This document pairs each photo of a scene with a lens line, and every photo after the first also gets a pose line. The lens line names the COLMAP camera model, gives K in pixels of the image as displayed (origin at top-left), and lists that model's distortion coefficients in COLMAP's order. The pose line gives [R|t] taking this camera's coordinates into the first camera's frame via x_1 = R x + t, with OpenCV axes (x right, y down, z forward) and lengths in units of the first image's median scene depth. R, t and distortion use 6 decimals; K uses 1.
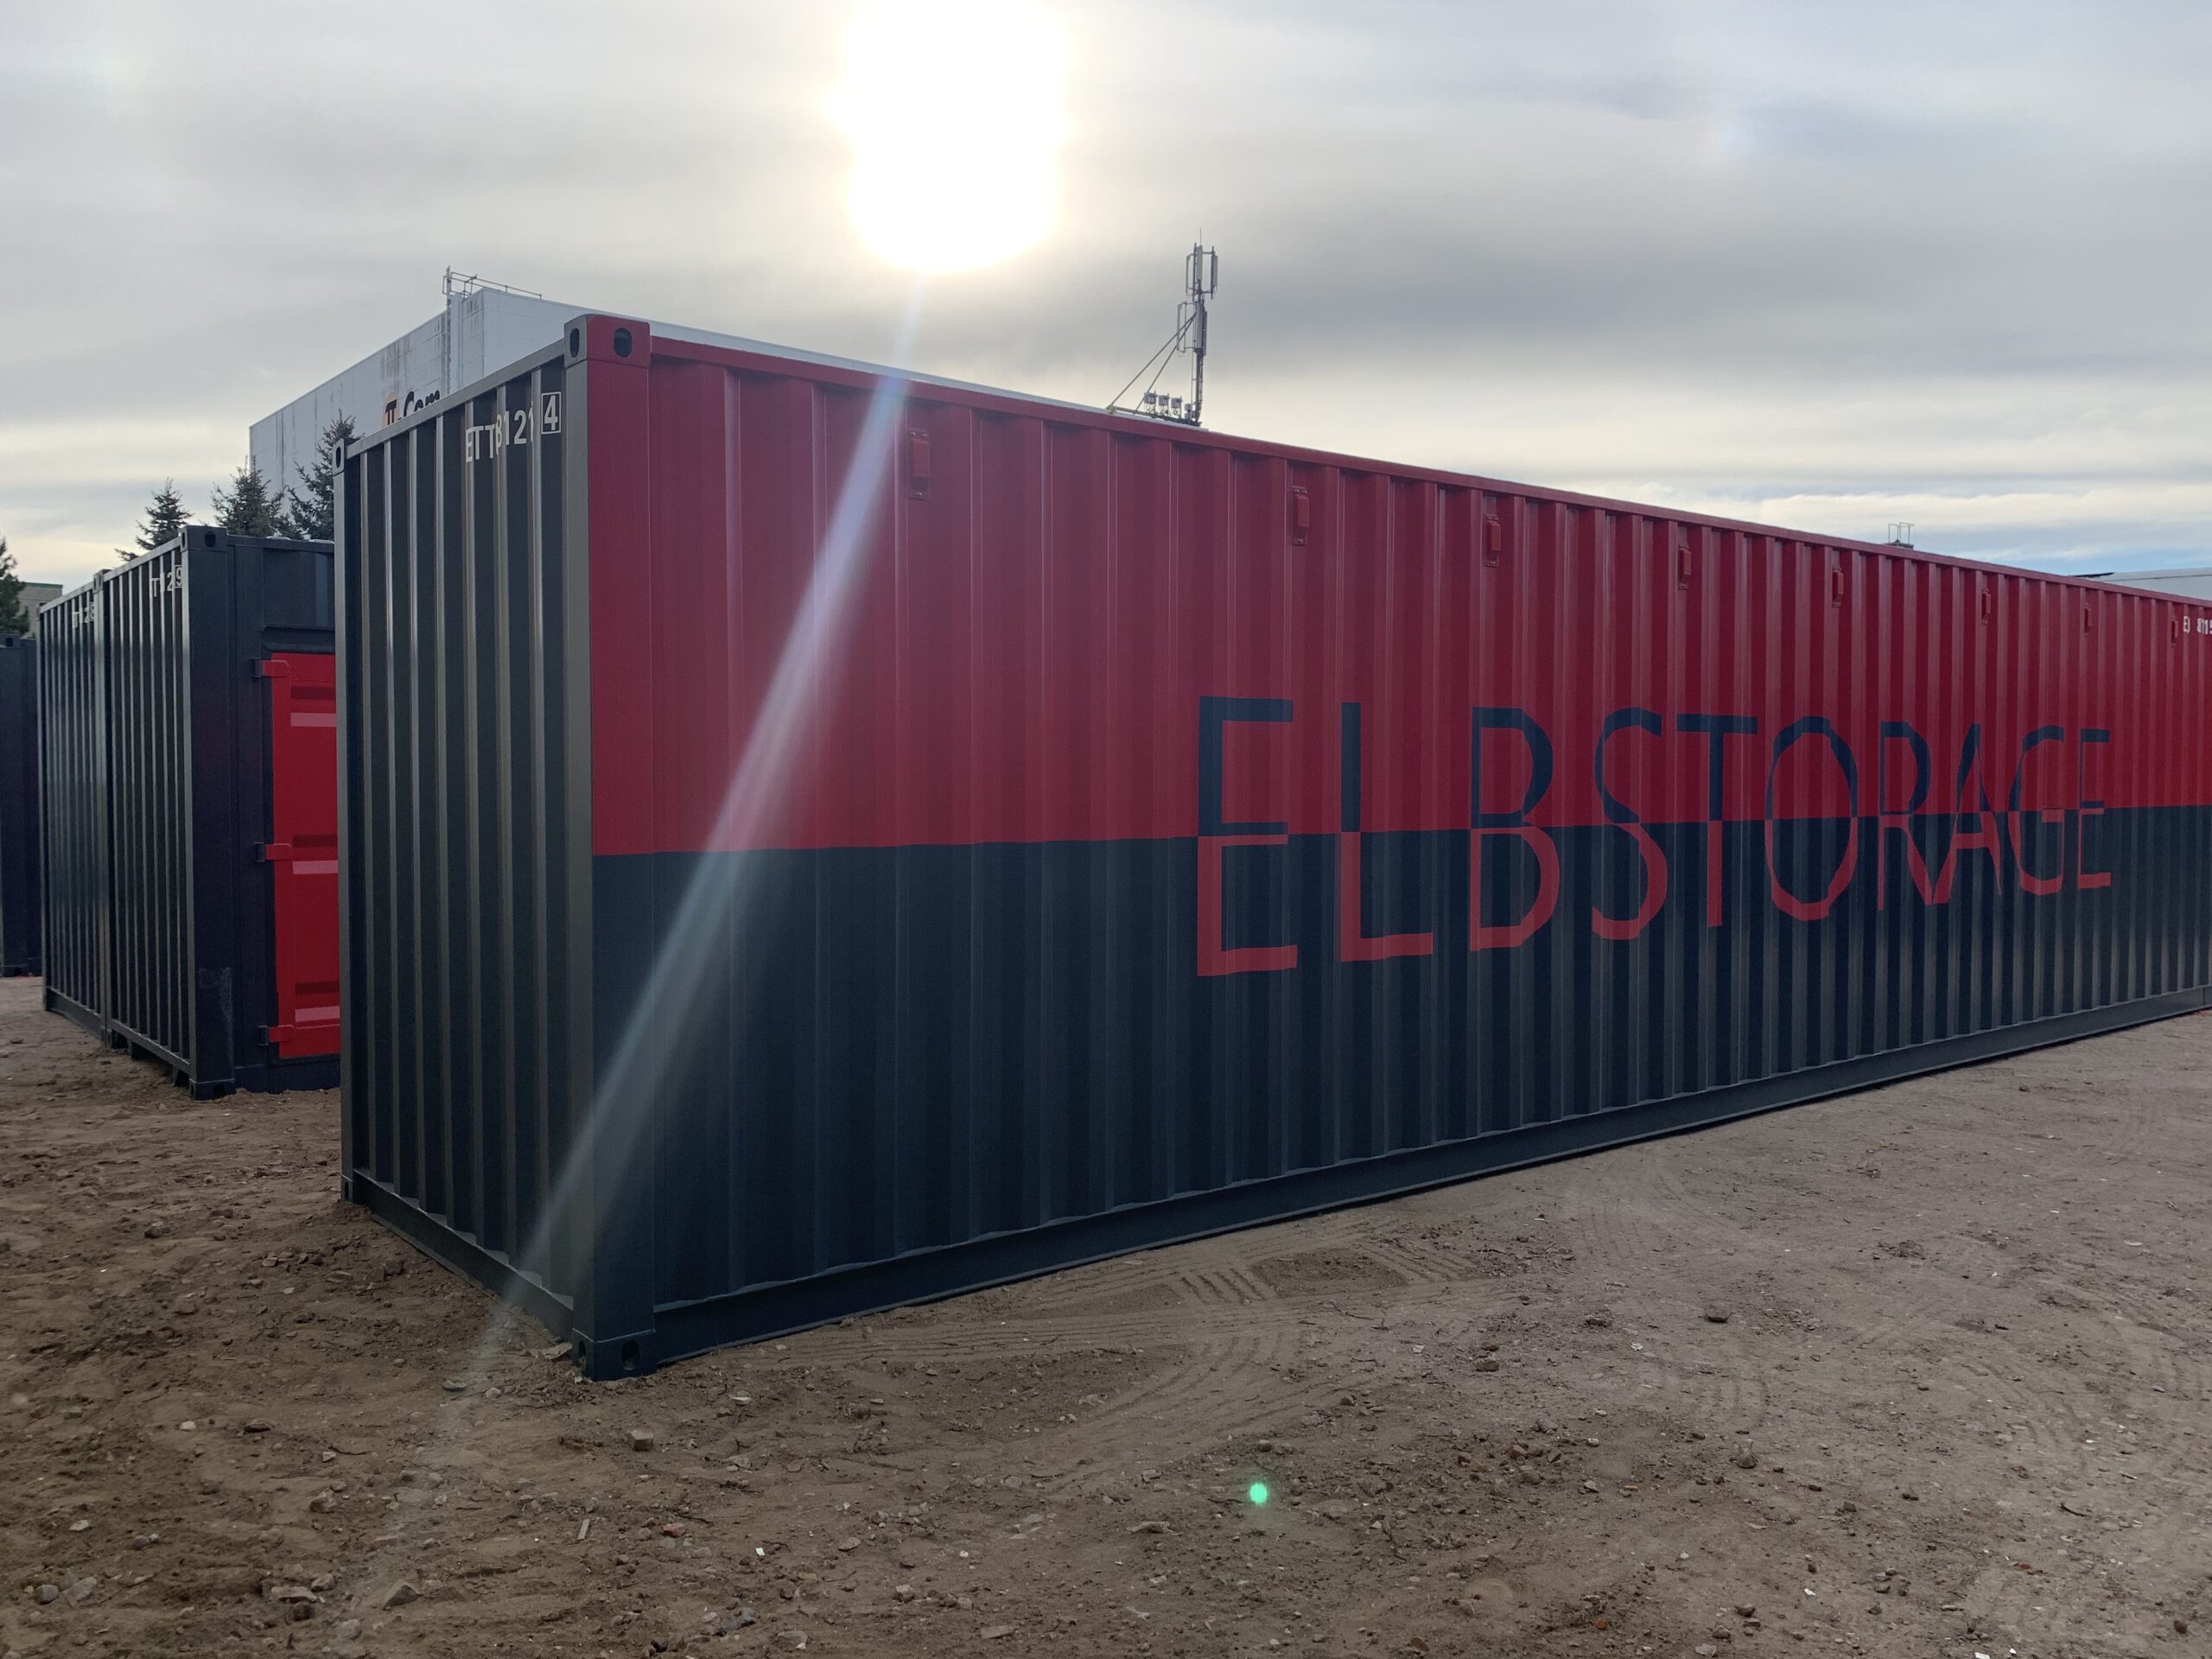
lens RADIAL K [[1736.4, 0, 1157.5], [0, 1736.4, 807.0], [0, 0, 1]] dist [0.034544, -0.010585]
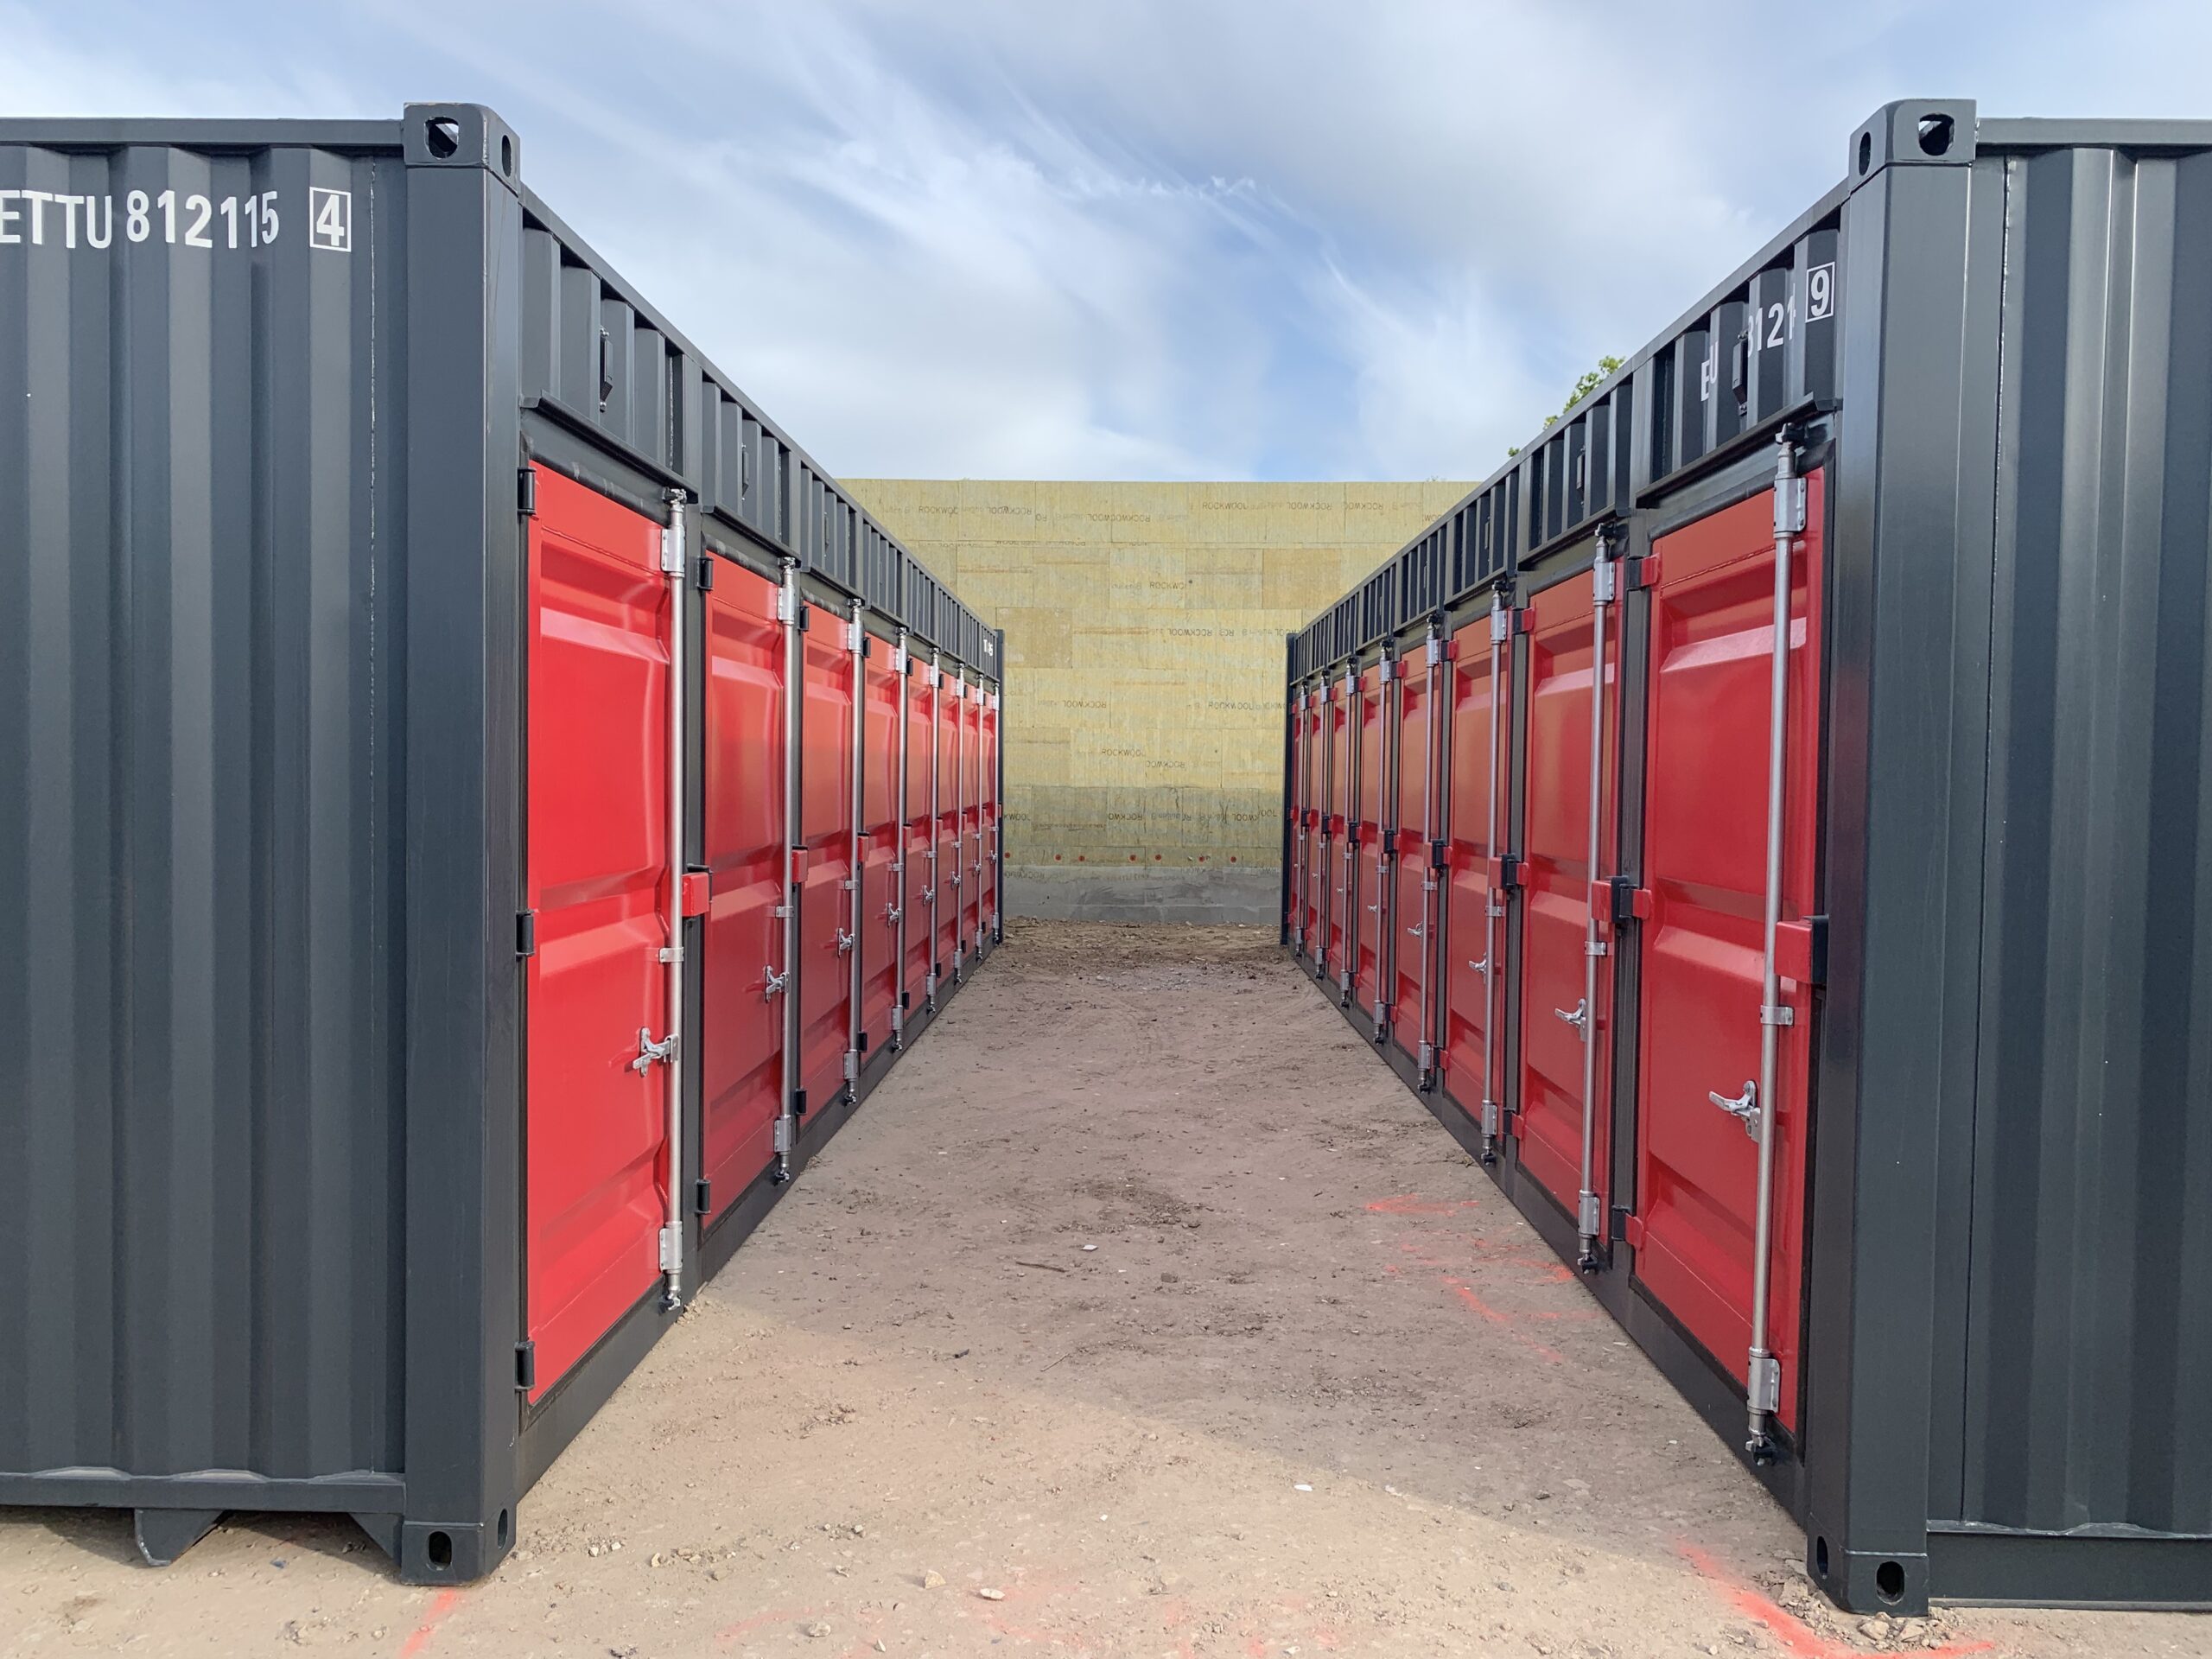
lens RADIAL K [[1736.4, 0, 1102.5], [0, 1736.4, 828.4], [0, 0, 1]] dist [0.034544, -0.010585]
pose [[0.683696, -0.022540, 0.729418, -0.484633], [-0.013210, 0.998977, 0.043252, -0.020328], [-0.729647, -0.039206, 0.682699, 0.241689]]
